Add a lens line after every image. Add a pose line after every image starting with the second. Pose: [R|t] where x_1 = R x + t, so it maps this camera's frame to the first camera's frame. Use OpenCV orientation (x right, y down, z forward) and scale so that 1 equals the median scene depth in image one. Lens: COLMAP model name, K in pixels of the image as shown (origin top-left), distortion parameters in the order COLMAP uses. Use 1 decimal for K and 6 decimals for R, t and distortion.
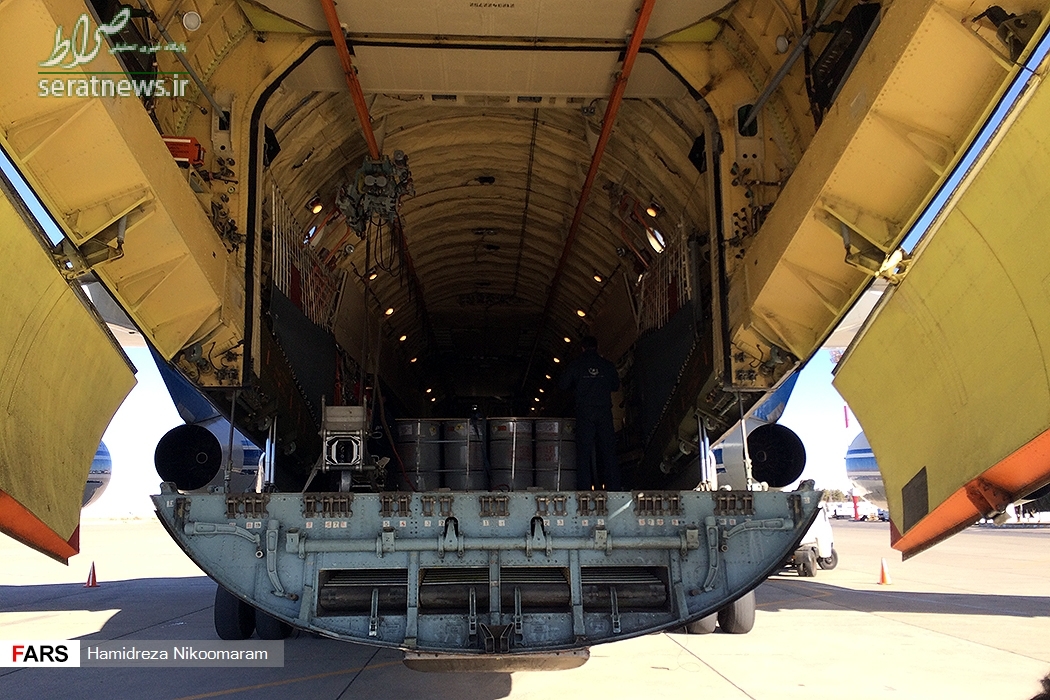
lens RADIAL K [[932.1, 0, 507.0], [0, 932.1, 373.0], [0, 0, 1]] dist [0.057503, -0.010955]
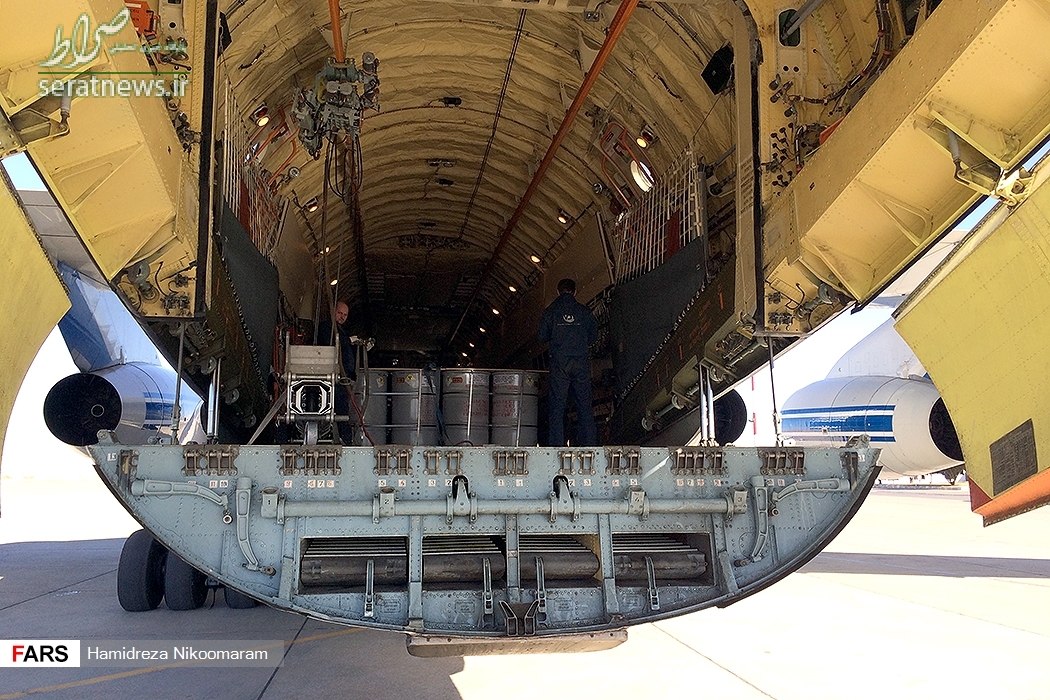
lens RADIAL K [[959.5, 0, 526.6], [0, 959.5, 364.6], [0, 0, 1]] dist [0.075983, -0.137667]
pose [[0.993755, 0.017635, 0.110182, -0.084380], [-0.021595, 0.999159, 0.034857, 0.019785], [-0.109475, -0.037019, 0.993300, 0.117863]]
